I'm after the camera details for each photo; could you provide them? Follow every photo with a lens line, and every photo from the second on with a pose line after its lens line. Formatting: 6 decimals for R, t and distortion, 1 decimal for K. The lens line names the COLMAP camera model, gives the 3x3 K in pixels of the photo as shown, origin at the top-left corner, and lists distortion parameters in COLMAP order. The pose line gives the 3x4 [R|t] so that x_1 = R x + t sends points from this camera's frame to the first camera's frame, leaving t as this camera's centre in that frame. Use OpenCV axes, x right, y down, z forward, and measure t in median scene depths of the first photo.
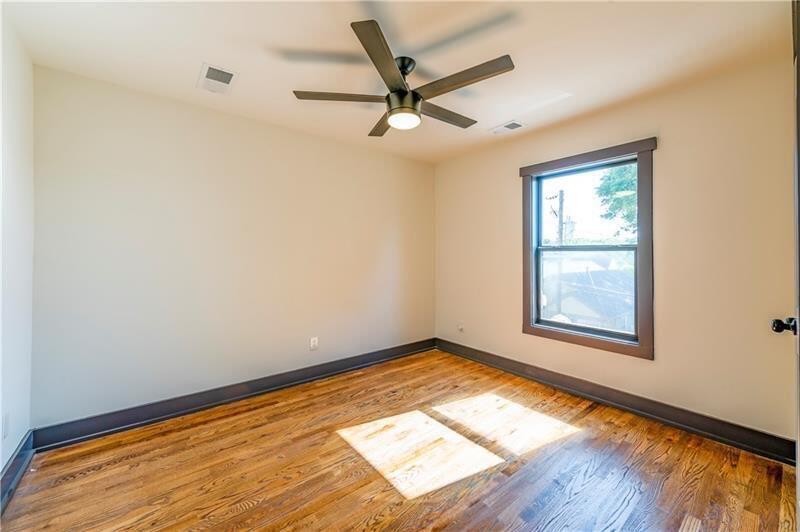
lens RADIAL K [[321.4, 0, 412.1], [0, 321.4, 252.8], [0, 0, 1]] dist [0.004167, 0.000197]
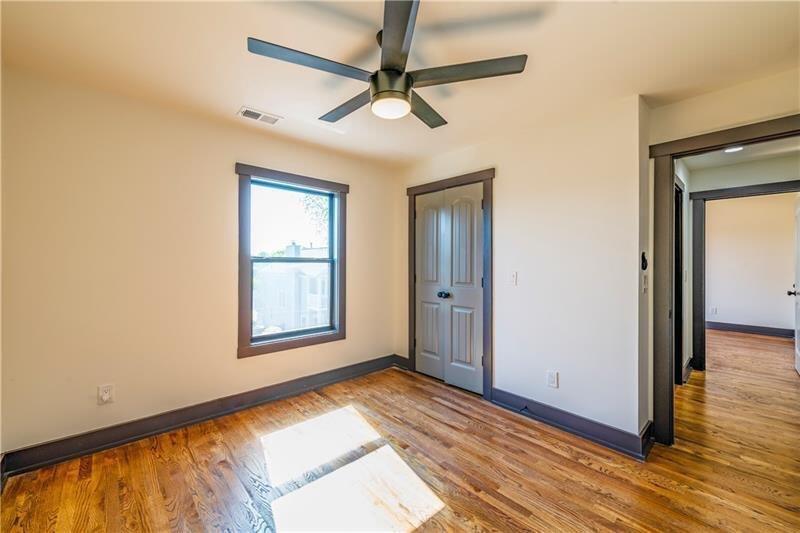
lens RADIAL K [[321.4, 0, 399.8], [0, 321.4, 263.0], [0, 0, 1]] dist [0.004167, 0.000197]
pose [[-0.047767, -0.000675, 0.998858, -0.586680], [-0.003482, 0.999994, 0.000509, -0.006099], [-0.998852, -0.003454, -0.047769, 0.691999]]
